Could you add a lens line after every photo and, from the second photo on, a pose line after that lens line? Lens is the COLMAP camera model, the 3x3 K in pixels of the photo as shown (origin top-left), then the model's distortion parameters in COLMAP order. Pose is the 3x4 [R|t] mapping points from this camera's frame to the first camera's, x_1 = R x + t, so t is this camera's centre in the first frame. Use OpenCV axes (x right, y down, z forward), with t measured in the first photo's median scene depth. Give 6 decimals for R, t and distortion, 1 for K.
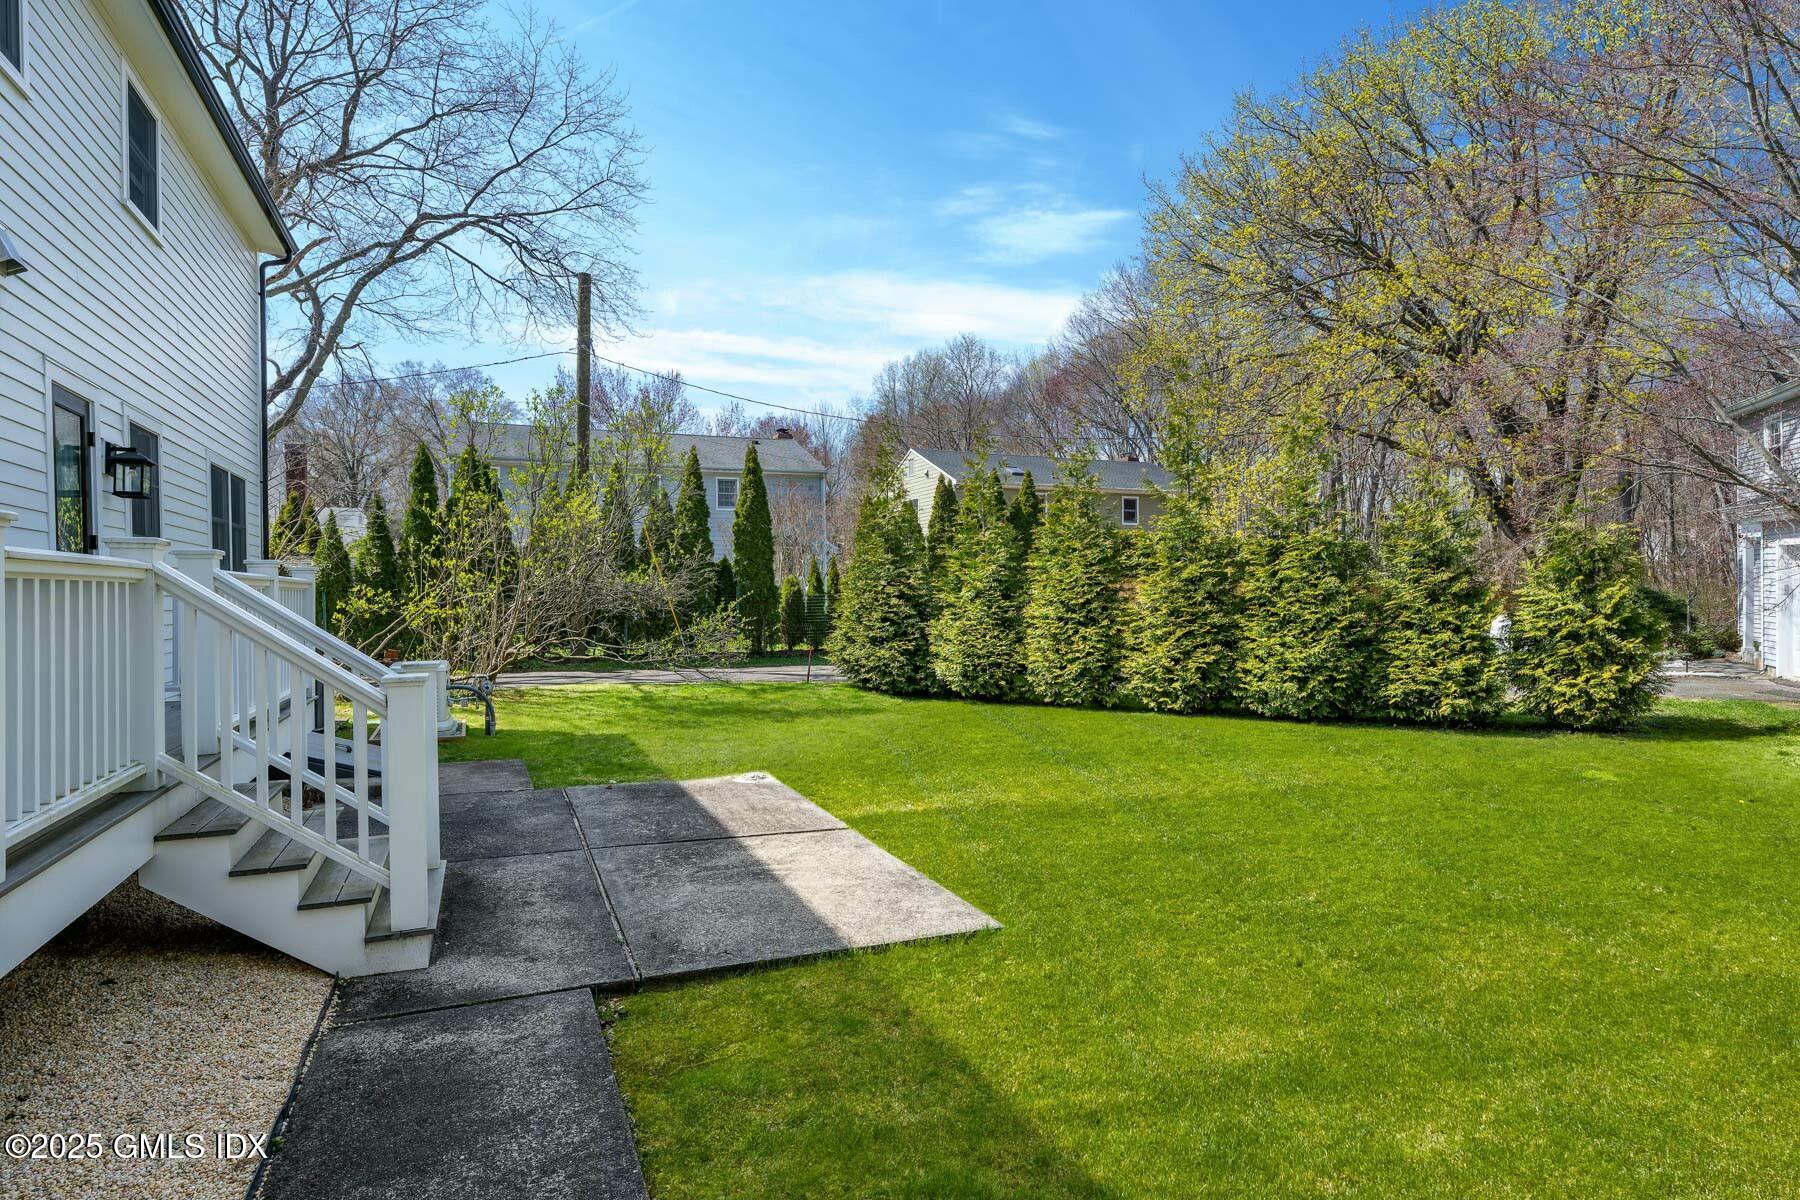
lens RADIAL K [[1000.0, 0, 900.0], [0, 1000.0, 600.0], [0, 0, 1]] dist [-0.004916, -0.000415]
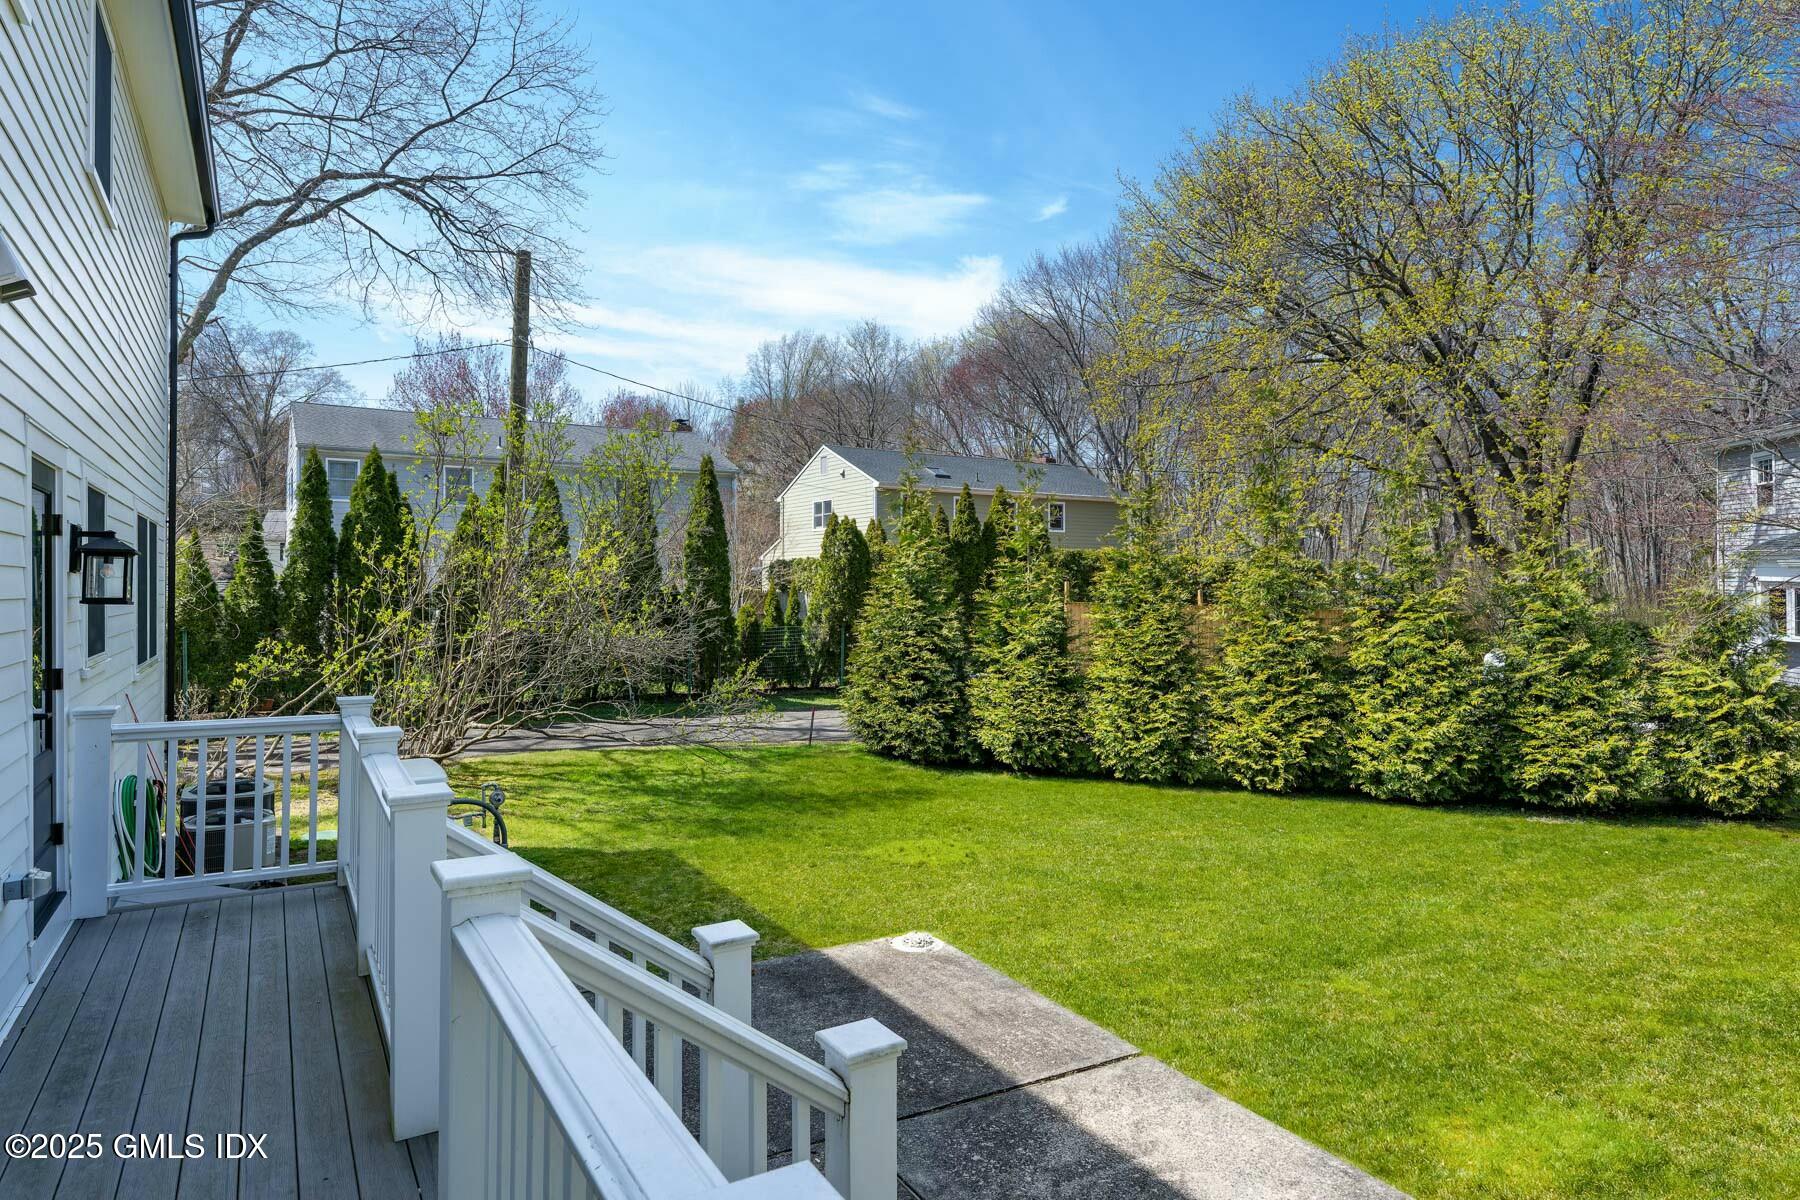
lens RADIAL K [[1063.1, 0, 900.3], [0, 1063.1, 559.2], [0, 0, 1]] dist [0.000583, -0.000798]
pose [[0.990488, 0.010841, 0.137172, -0.165380], [-0.006670, 0.999502, -0.030830, -0.056880], [-0.137438, 0.029622, 0.990067, 0.103699]]
